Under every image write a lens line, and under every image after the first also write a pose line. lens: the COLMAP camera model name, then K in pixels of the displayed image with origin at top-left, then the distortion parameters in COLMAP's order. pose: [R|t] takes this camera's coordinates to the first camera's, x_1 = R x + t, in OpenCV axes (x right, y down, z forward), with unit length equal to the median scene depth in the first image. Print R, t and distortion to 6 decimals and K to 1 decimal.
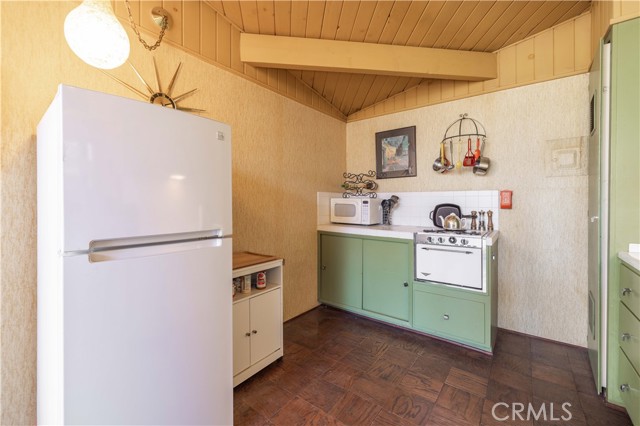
lens RADIAL K [[270.5, 0, 318.1], [0, 270.5, 208.7], [0, 0, 1]] dist [0.000015, 0.000090]
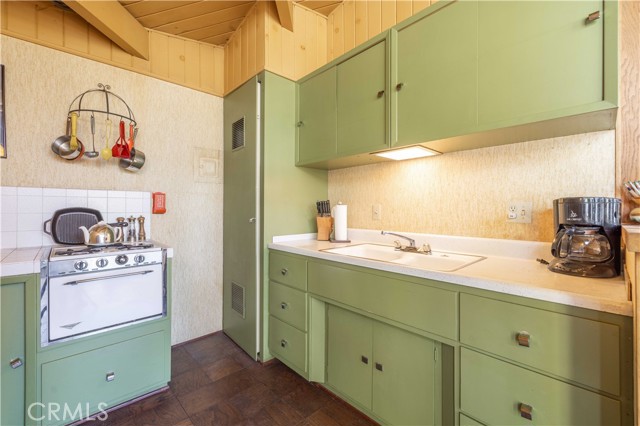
lens RADIAL K [[270.5, 0, 318.1], [0, 270.5, 208.7], [0, 0, 1]] dist [0.000015, 0.000090]
pose [[0.159165, -0.000030, 0.987252, -0.096809], [0.021423, 0.999765, -0.003423, -0.001408], [-0.987020, 0.021695, 0.159128, 0.347188]]
